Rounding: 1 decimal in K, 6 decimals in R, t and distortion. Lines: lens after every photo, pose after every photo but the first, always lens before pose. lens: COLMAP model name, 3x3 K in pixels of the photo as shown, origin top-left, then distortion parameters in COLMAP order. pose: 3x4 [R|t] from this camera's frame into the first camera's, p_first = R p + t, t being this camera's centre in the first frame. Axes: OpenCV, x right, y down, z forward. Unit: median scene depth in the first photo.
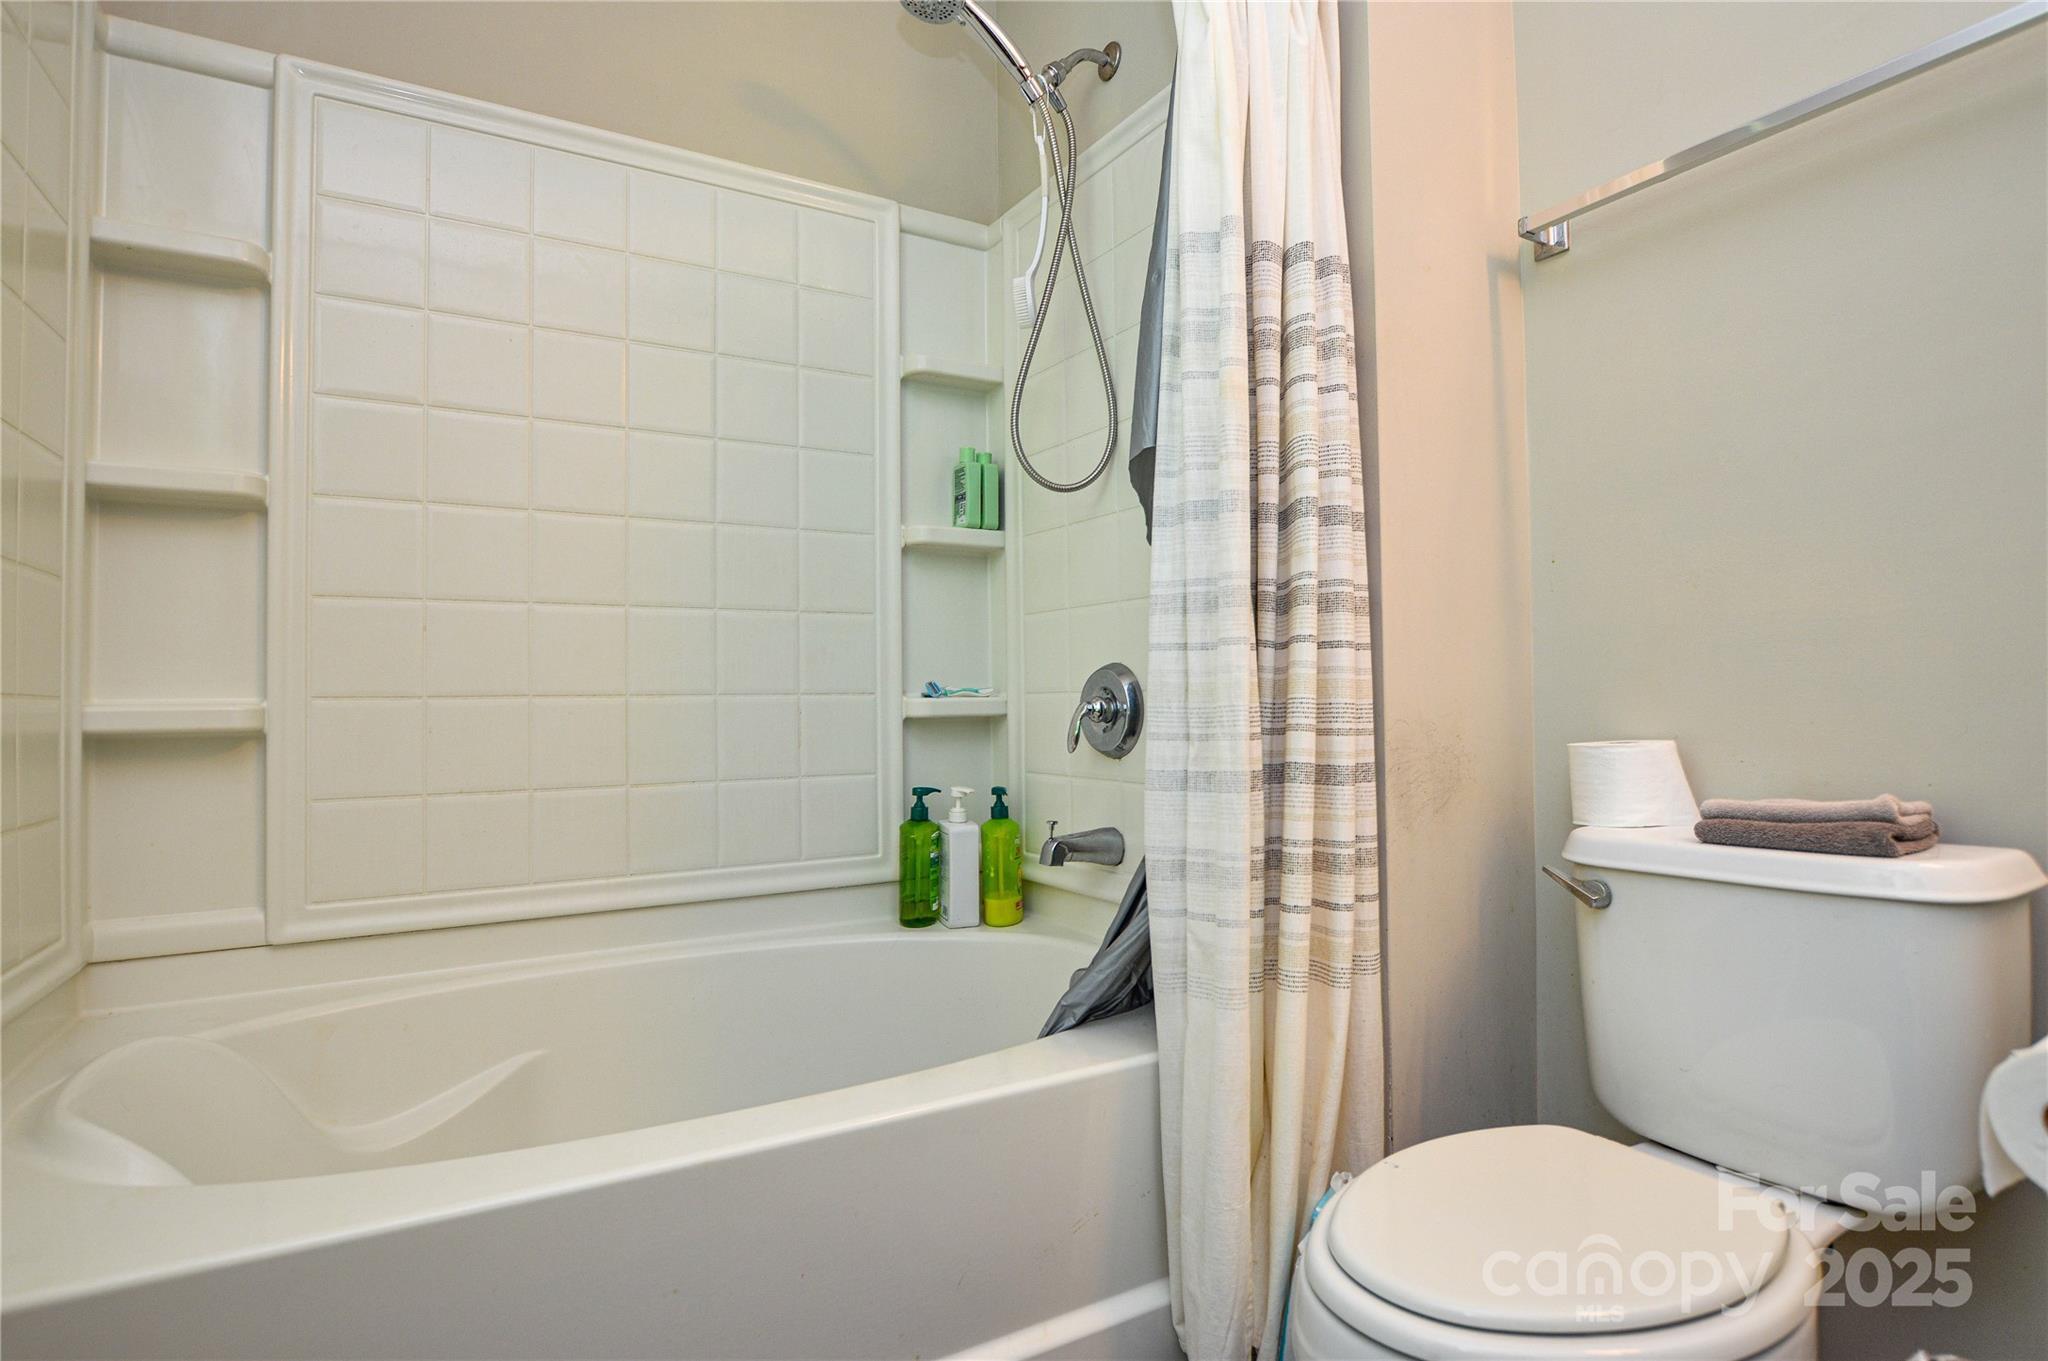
lens RADIAL K [[1012.7, 0, 1024.0], [0, 1012.7, 680.5], [0, 0, 1]] dist [-0.027009, 0.001429]
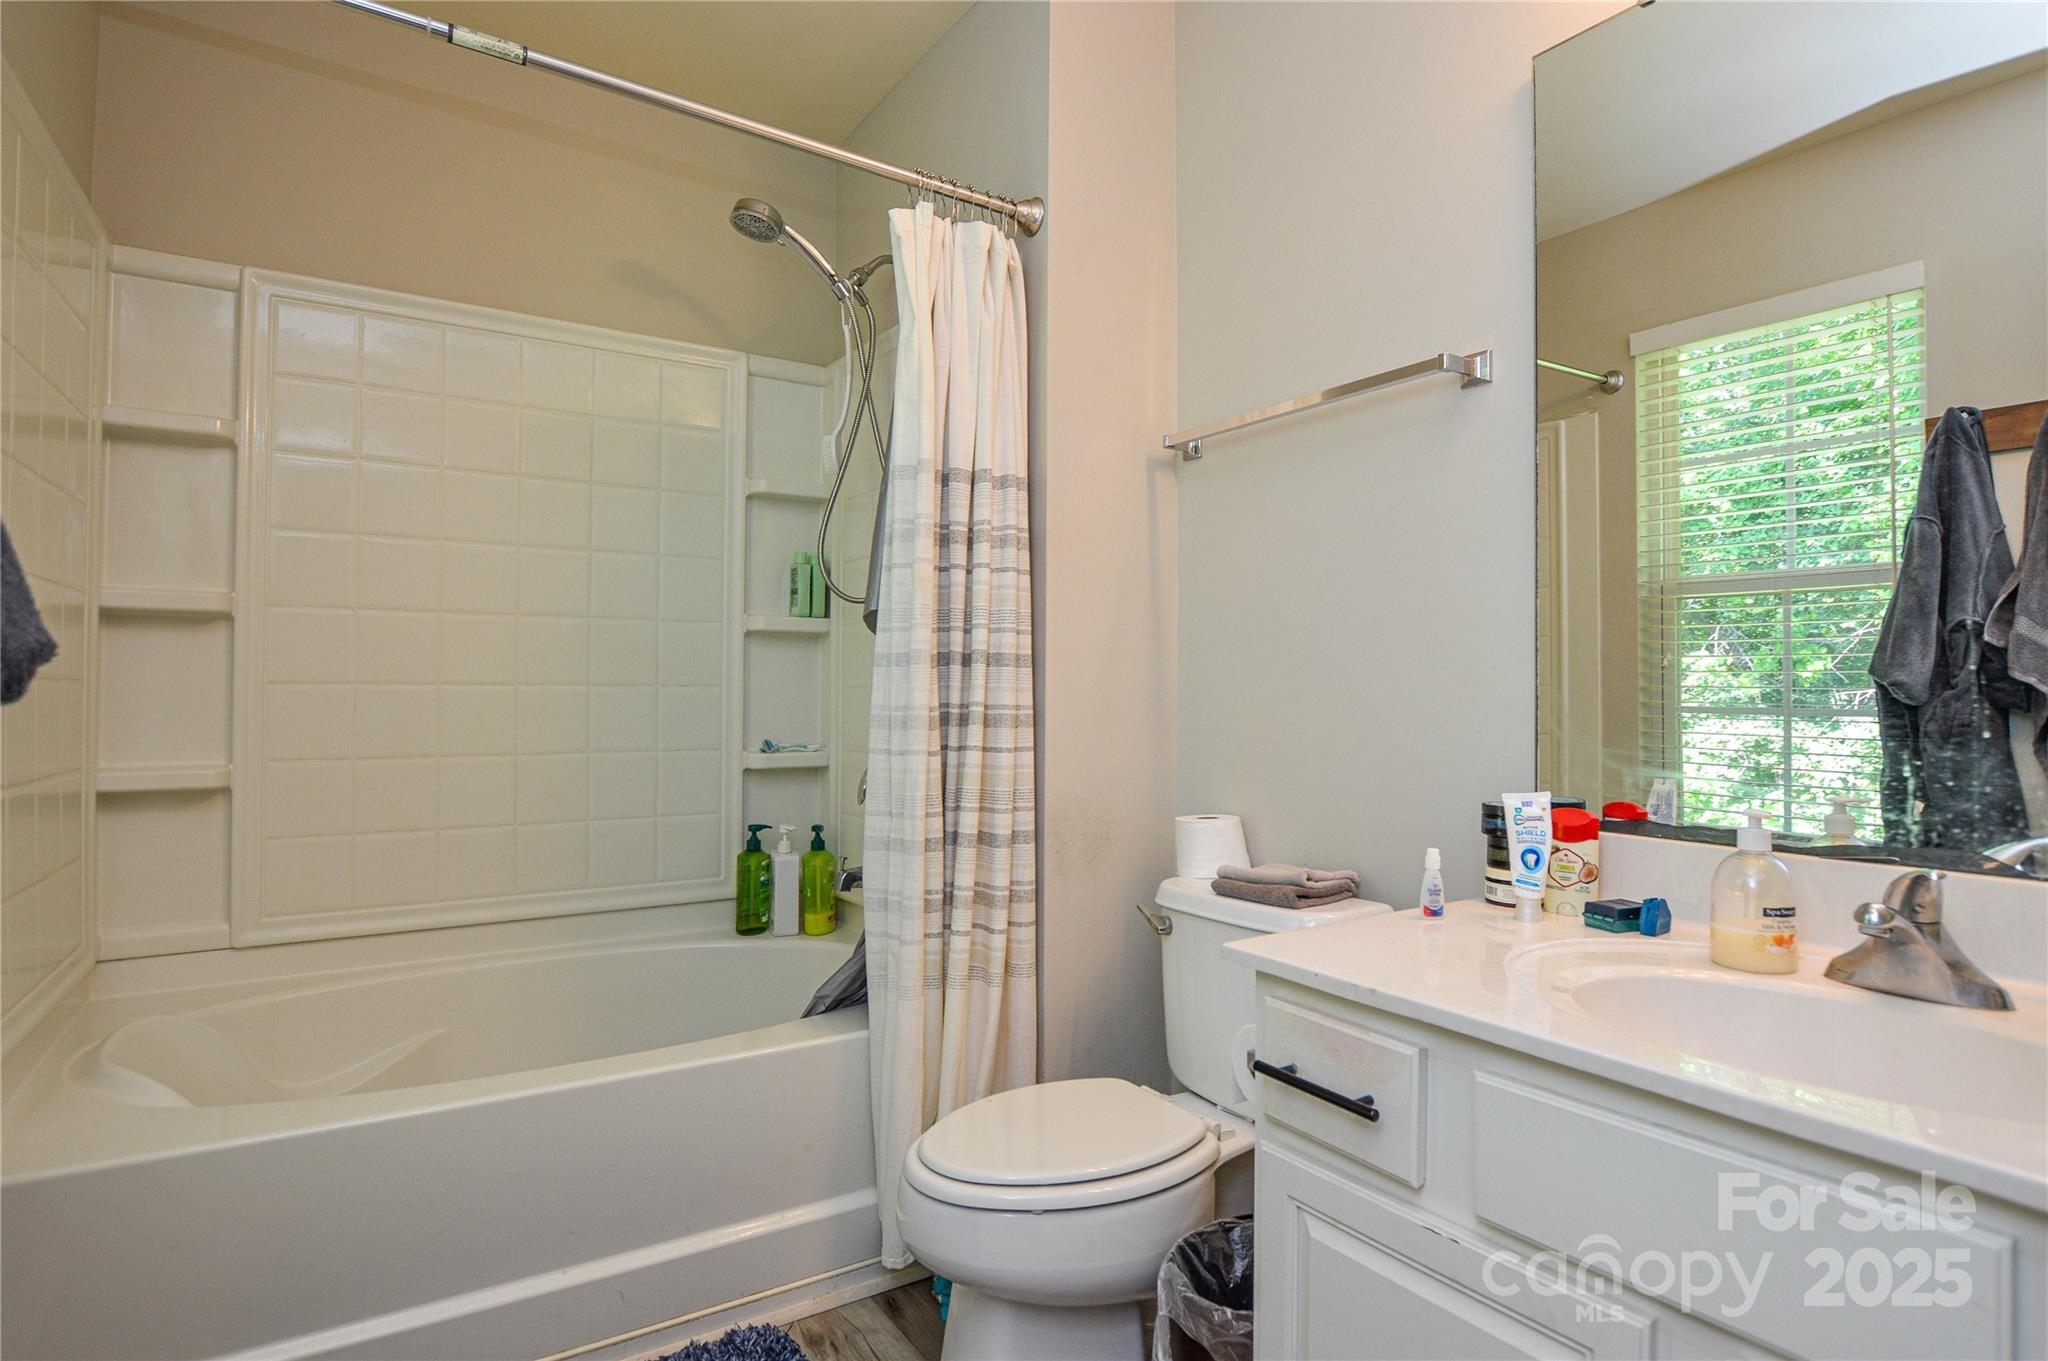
lens RADIAL K [[1032.4, 0, 1024.0], [0, 1032.4, 680.5], [0, 0, 1]] dist [-0.027526, -0.001447]
pose [[0.998656, 0.018216, 0.048530, 0.256706], [-0.018713, 0.999777, 0.009812, -0.142632], [-0.048340, -0.010707, 0.998774, -0.454097]]
